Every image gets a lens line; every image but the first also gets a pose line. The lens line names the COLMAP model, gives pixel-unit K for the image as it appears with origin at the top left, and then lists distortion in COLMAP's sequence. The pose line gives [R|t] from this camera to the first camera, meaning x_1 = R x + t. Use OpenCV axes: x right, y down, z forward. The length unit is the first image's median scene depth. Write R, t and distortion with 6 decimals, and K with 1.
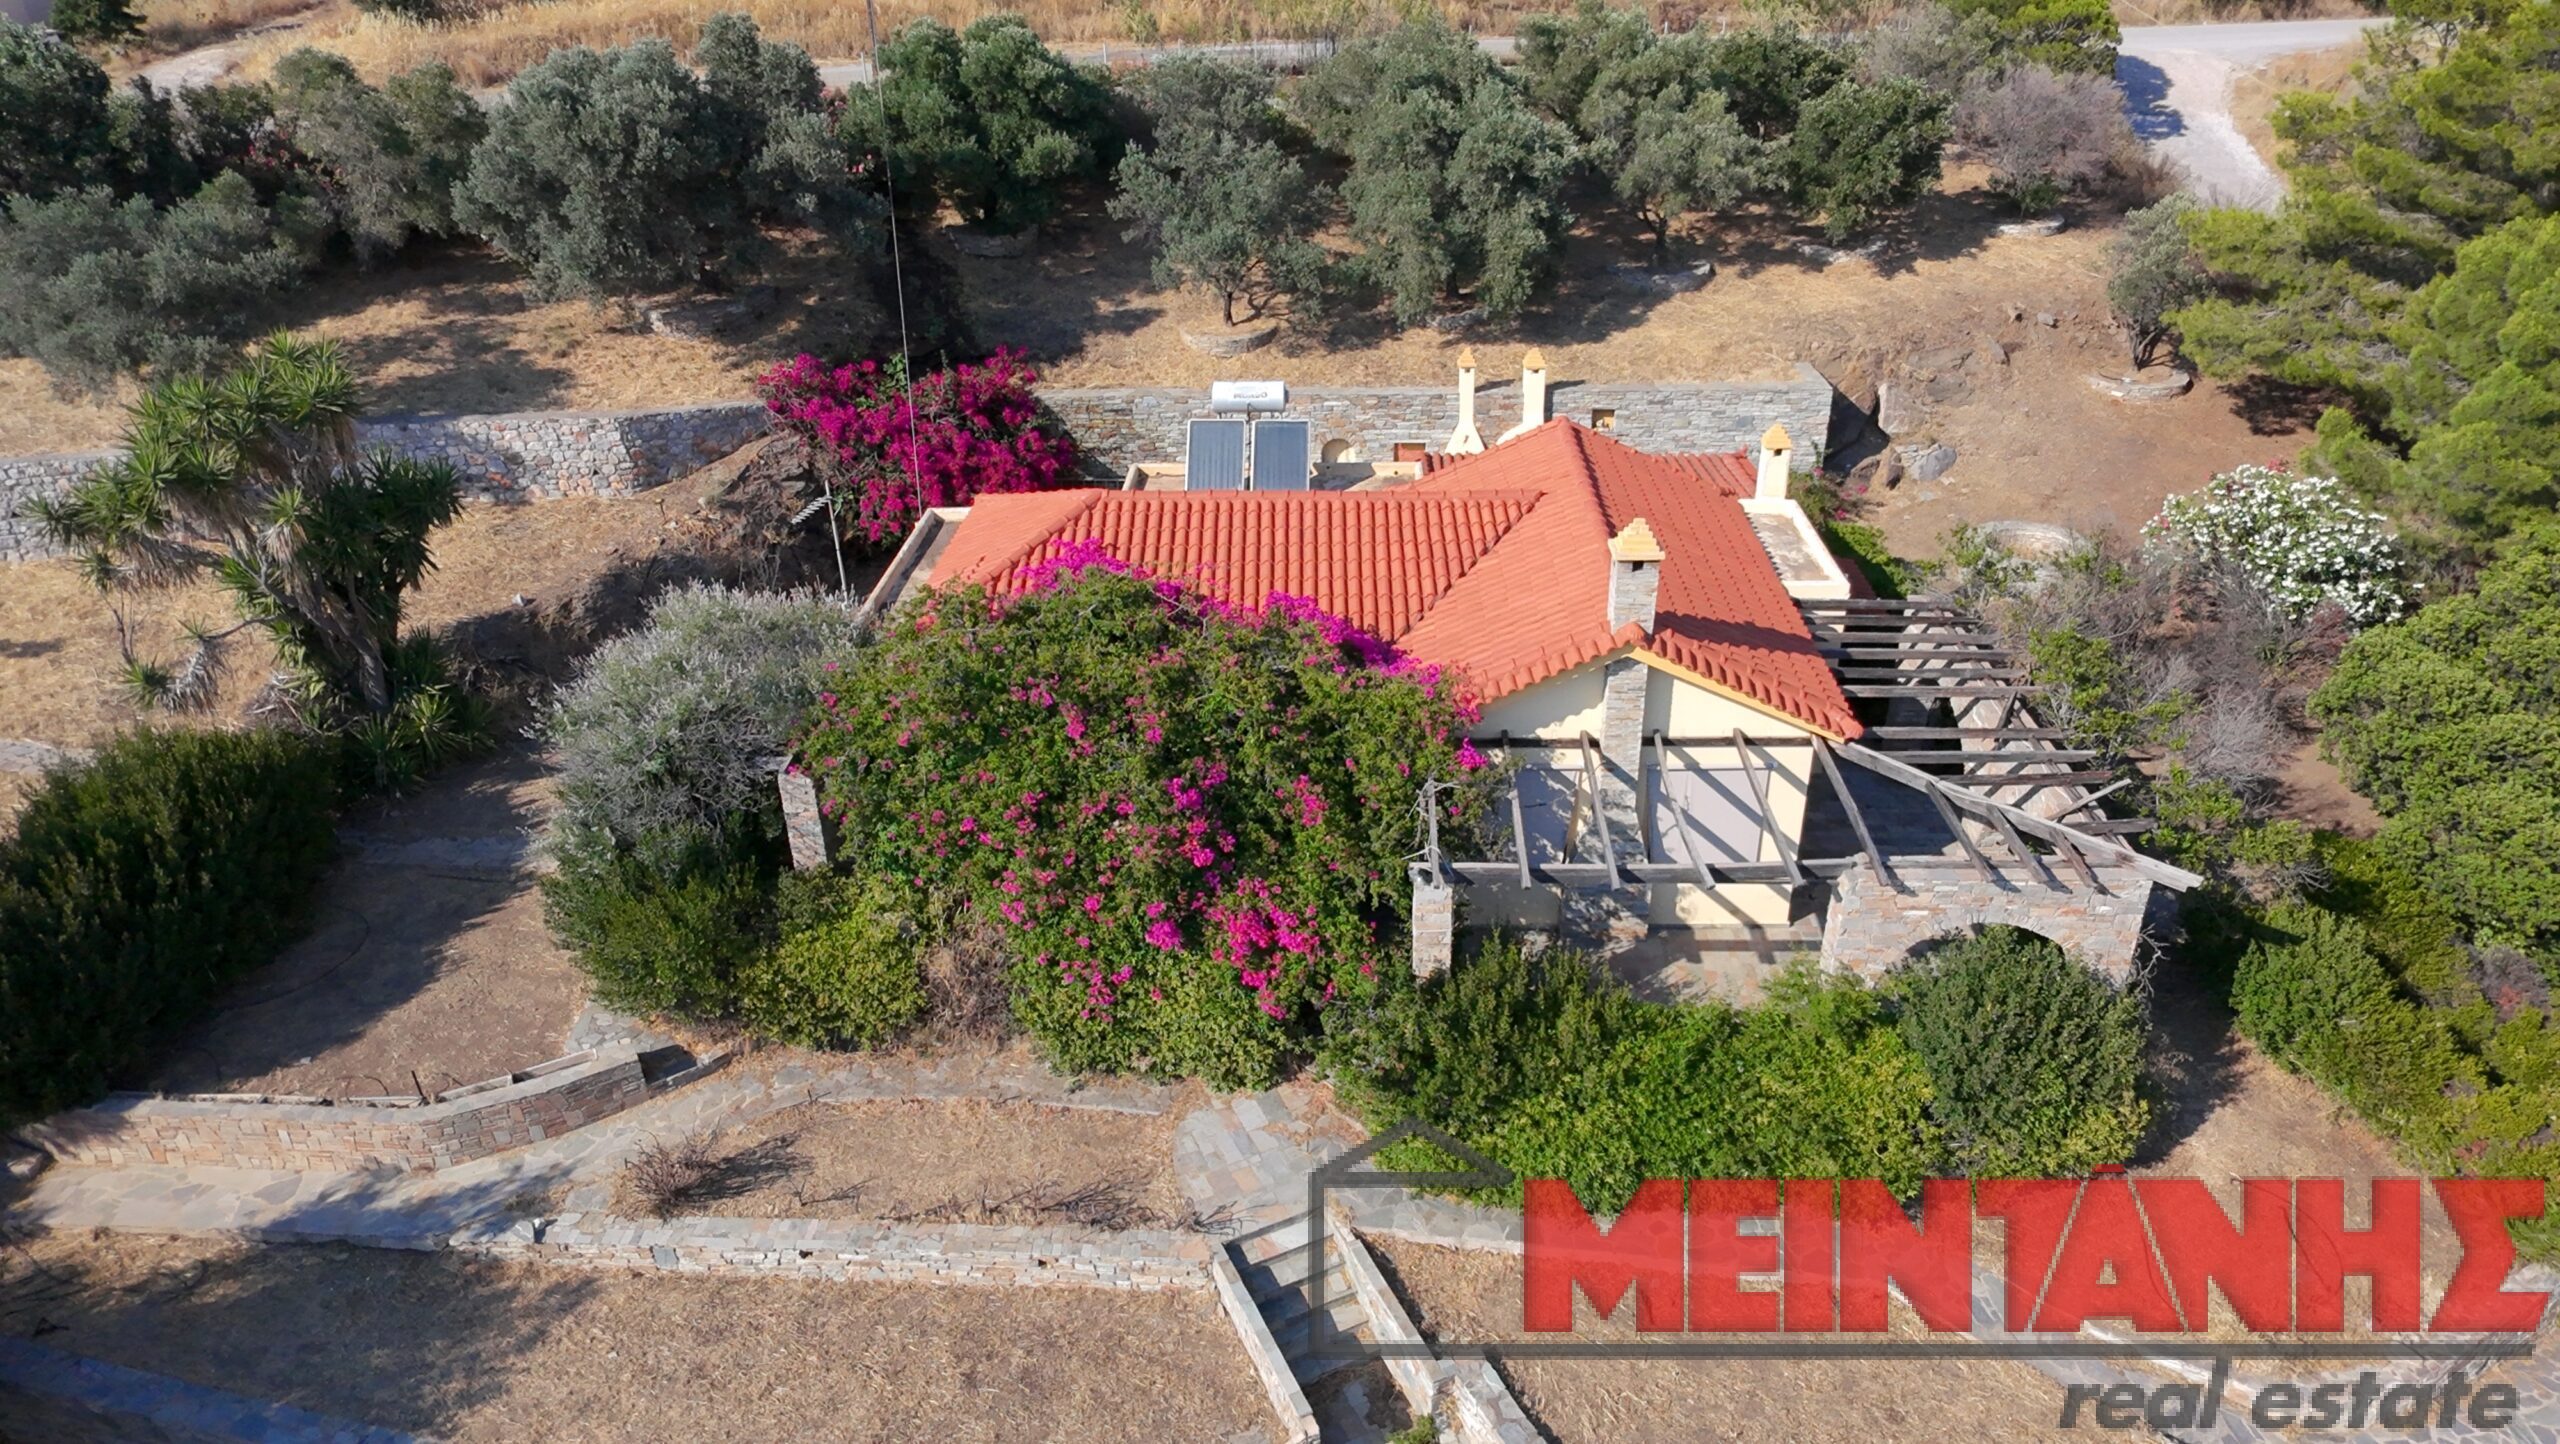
lens RADIAL K [[1640.5, 0, 1291.6], [0, 1640.5, 727.5], [0, 0, 1]] dist [0.008386, -0.002630]
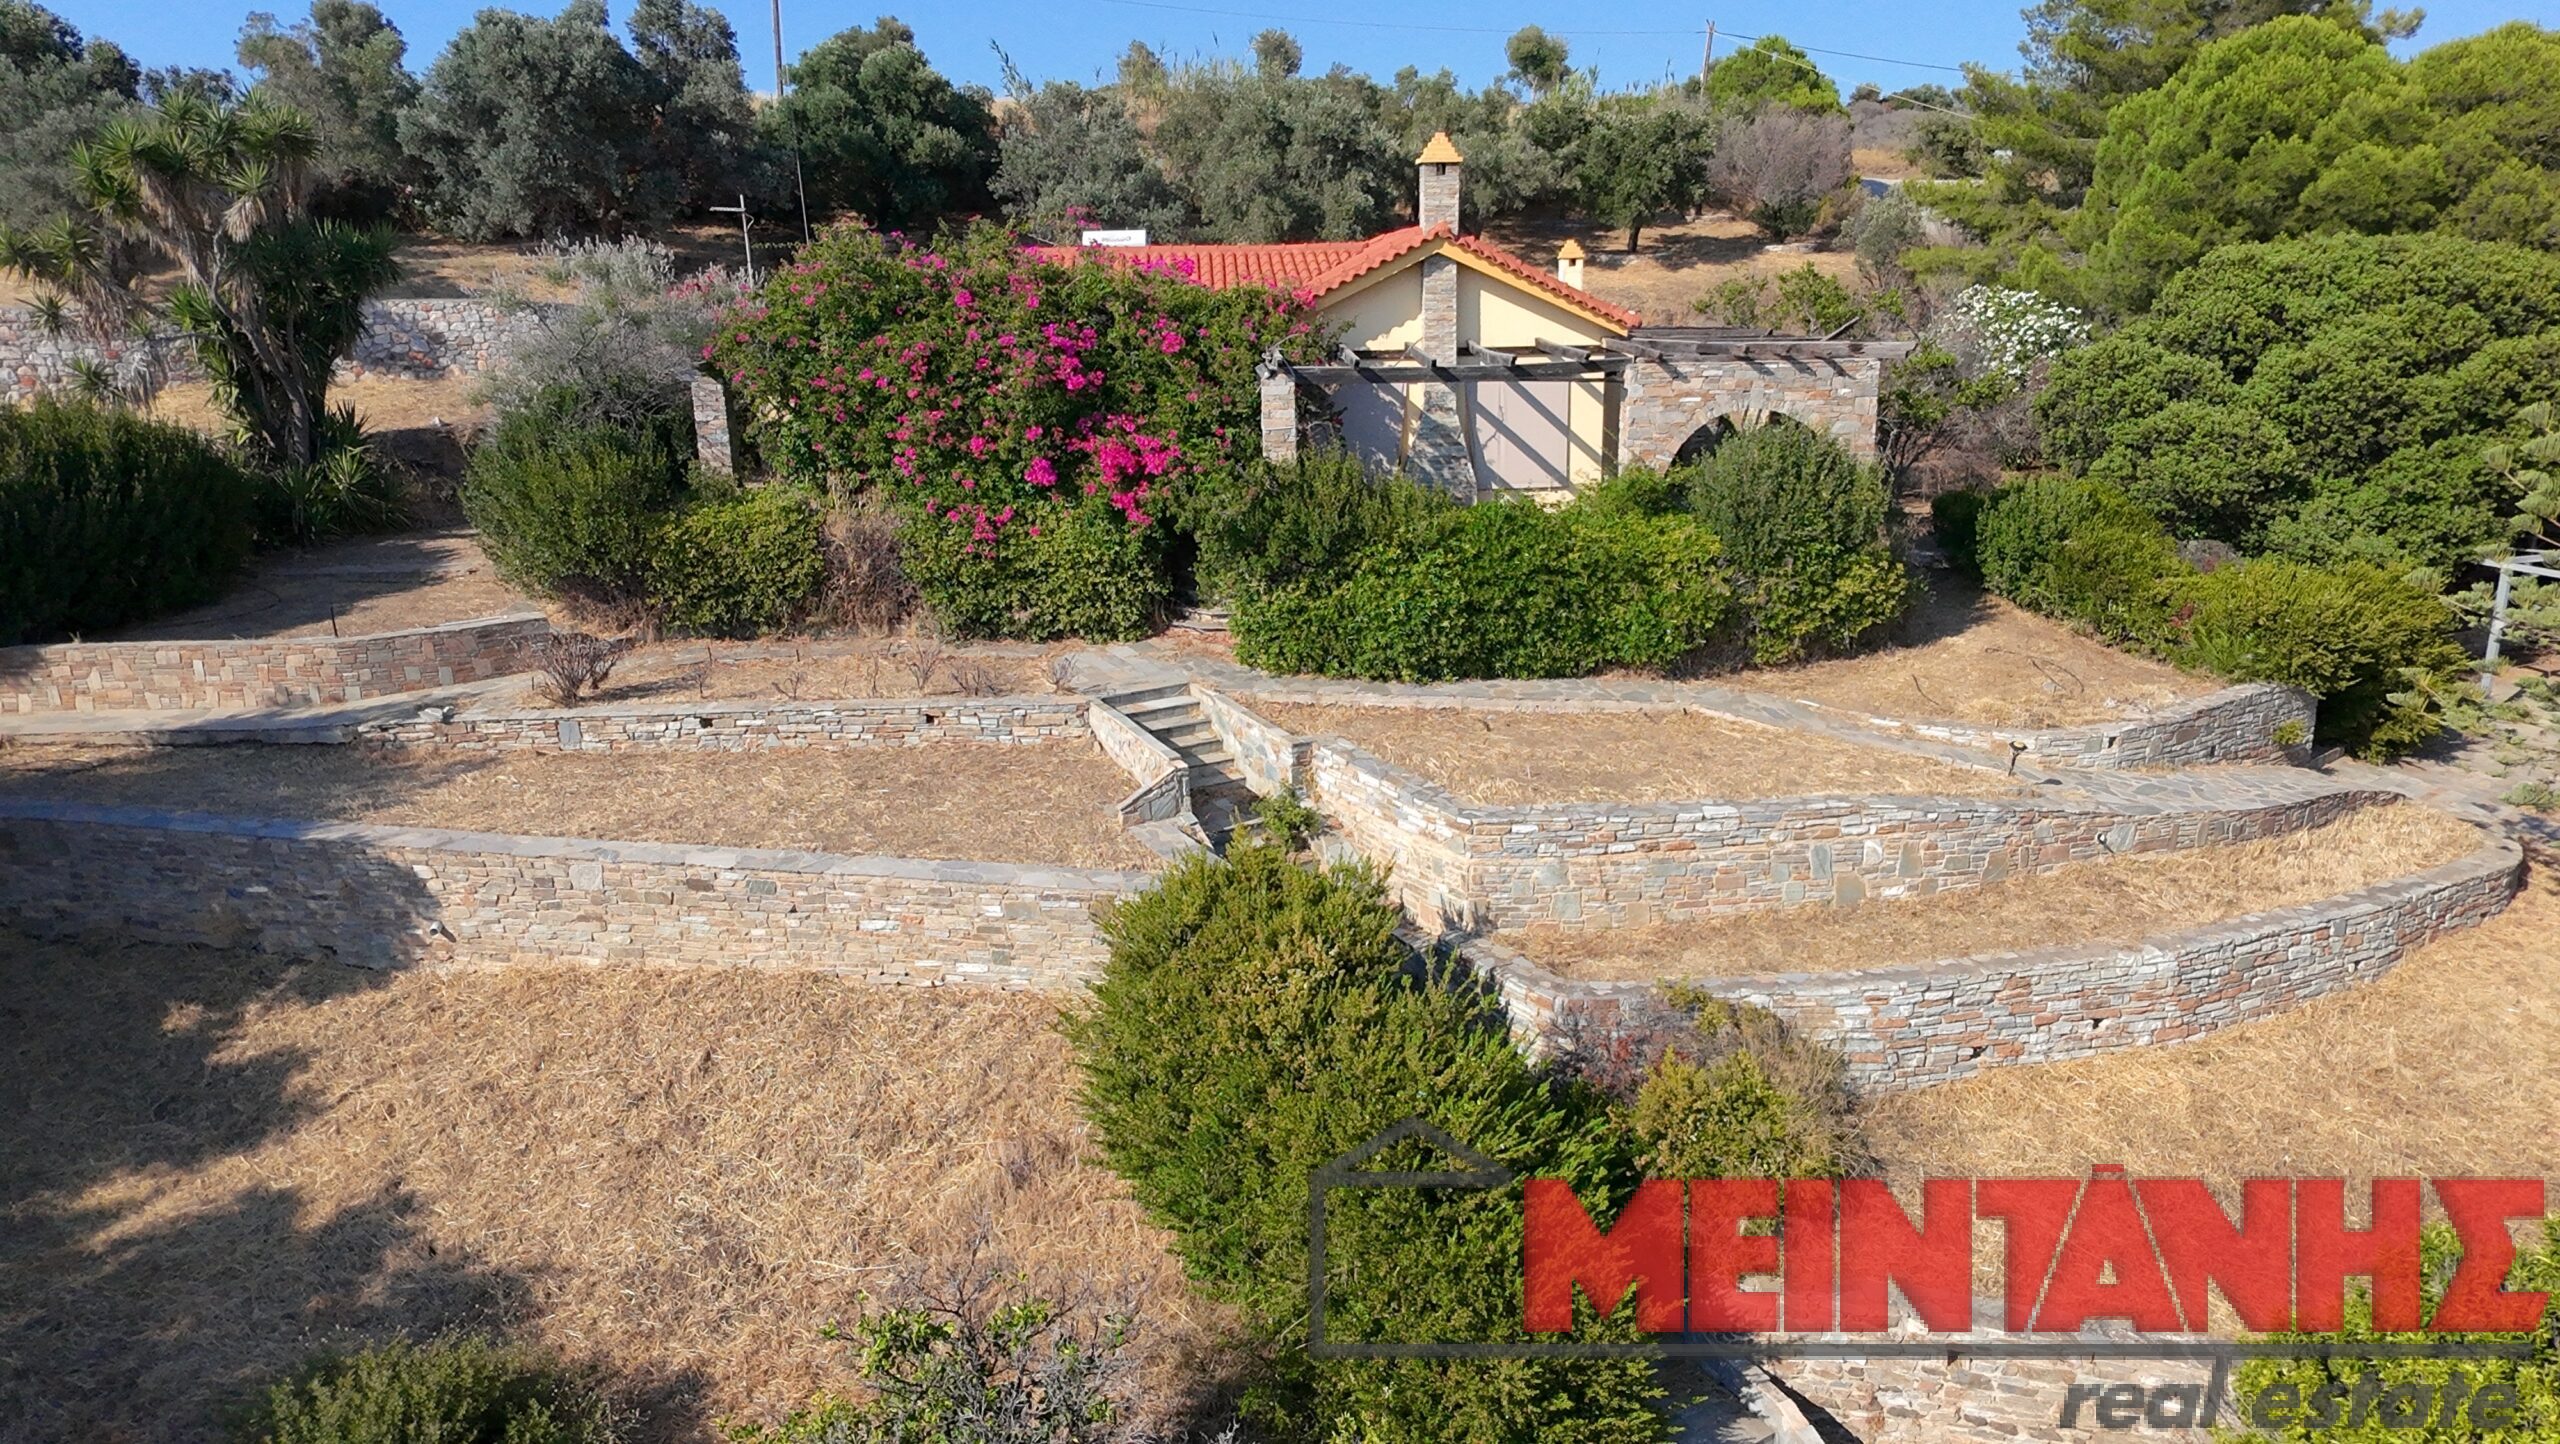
lens RADIAL K [[1640.5, 0, 1288.8], [0, 1640.5, 726.3], [0, 0, 1]] dist [0.008386, -0.002630]
pose [[0.996974, -0.021431, 0.074729, 0.001849], [0.037475, 0.974680, -0.220442, 0.392866], [-0.068112, 0.222575, 0.972533, -0.043722]]
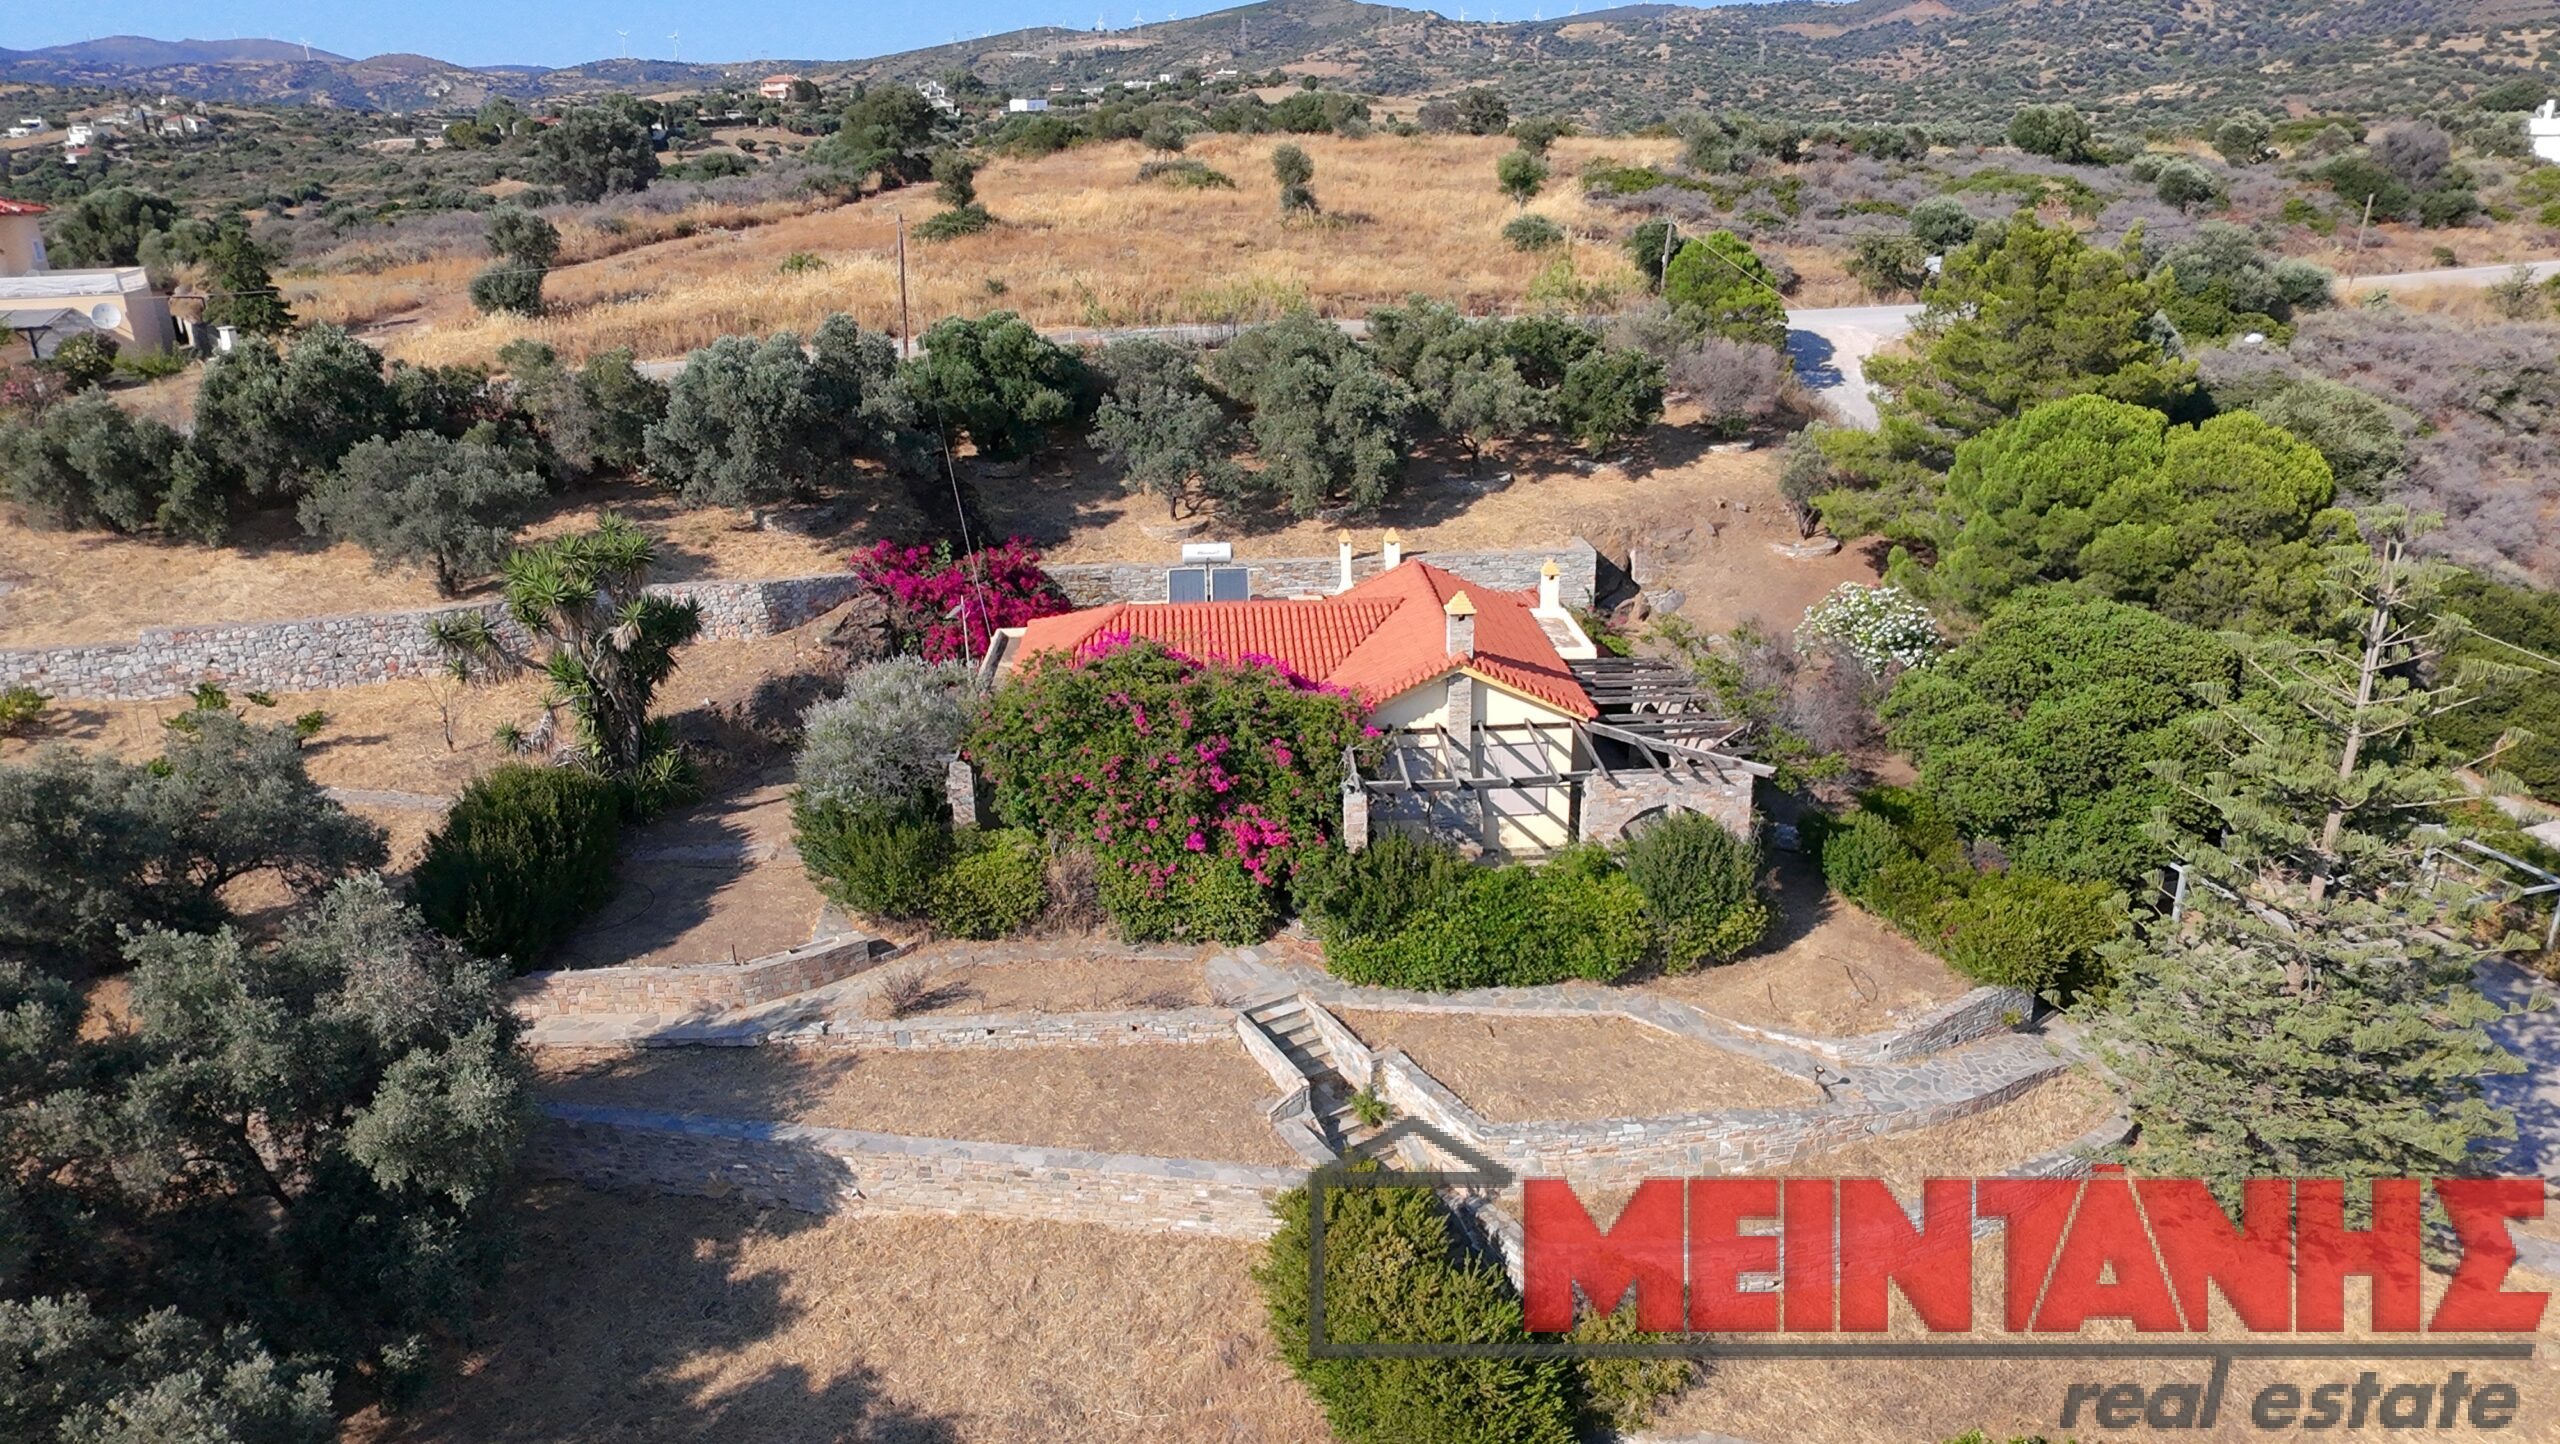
lens RADIAL K [[1640.5, 0, 1291.2], [0, 1640.5, 729.8], [0, 0, 1]] dist [0.008386, -0.002630]
pose [[0.995752, -0.030105, 0.087010, -0.088010], [0.042634, 0.988374, -0.145940, 0.187953], [-0.081604, 0.149030, 0.985460, -0.484458]]
